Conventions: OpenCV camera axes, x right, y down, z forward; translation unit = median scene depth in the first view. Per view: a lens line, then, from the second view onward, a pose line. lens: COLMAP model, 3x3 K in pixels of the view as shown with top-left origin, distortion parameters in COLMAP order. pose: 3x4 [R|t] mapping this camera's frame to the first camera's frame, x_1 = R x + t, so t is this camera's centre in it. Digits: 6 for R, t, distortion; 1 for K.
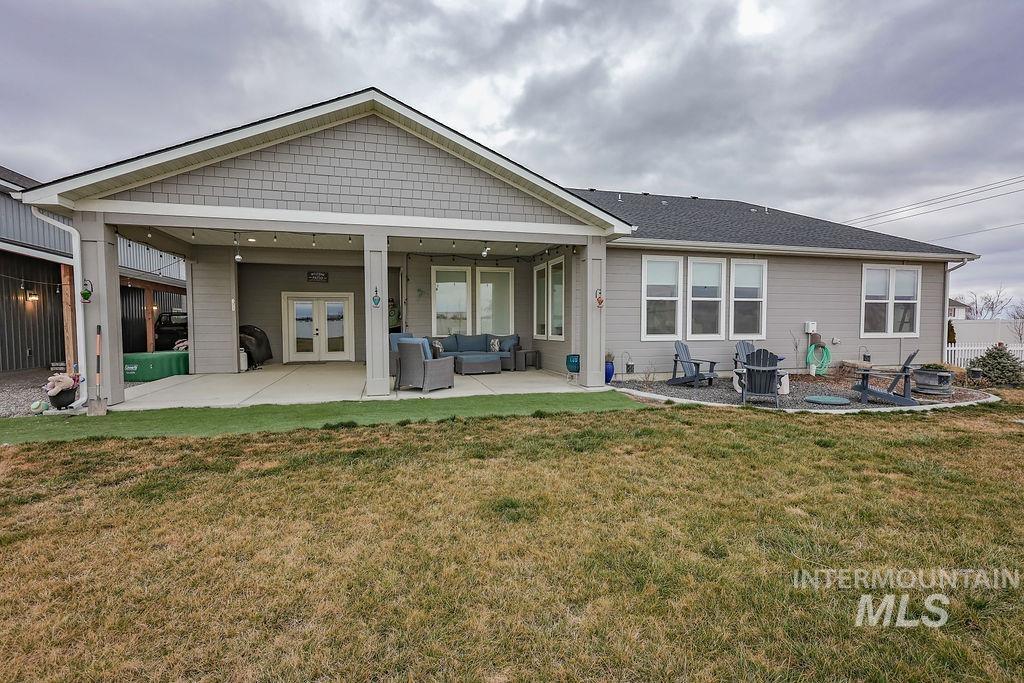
lens RADIAL K [[469.7, 0, 514.1], [0, 469.7, 346.5], [0, 0, 1]] dist [0.001077, 0.000068]
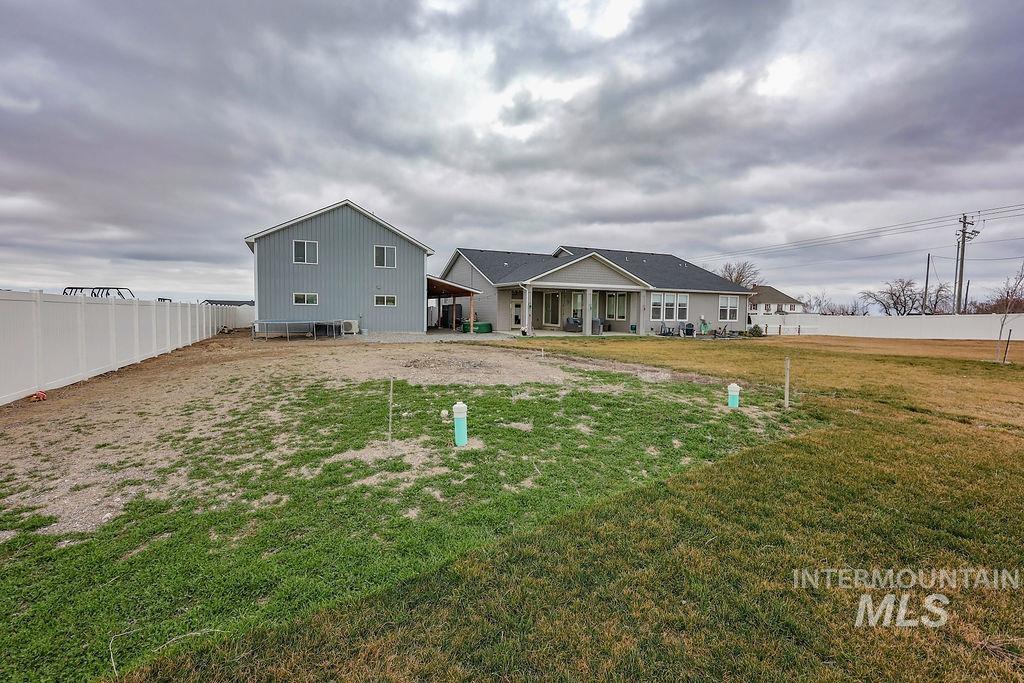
lens RADIAL K [[469.7, 0, 510.2], [0, 469.7, 341.6], [0, 0, 1]] dist [0.001077, 0.000068]
pose [[0.984327, 0.003432, 0.176317, -1.091546], [-0.006572, 0.999830, 0.017226, 0.070329], [-0.176228, -0.018115, 0.984183, -1.719651]]
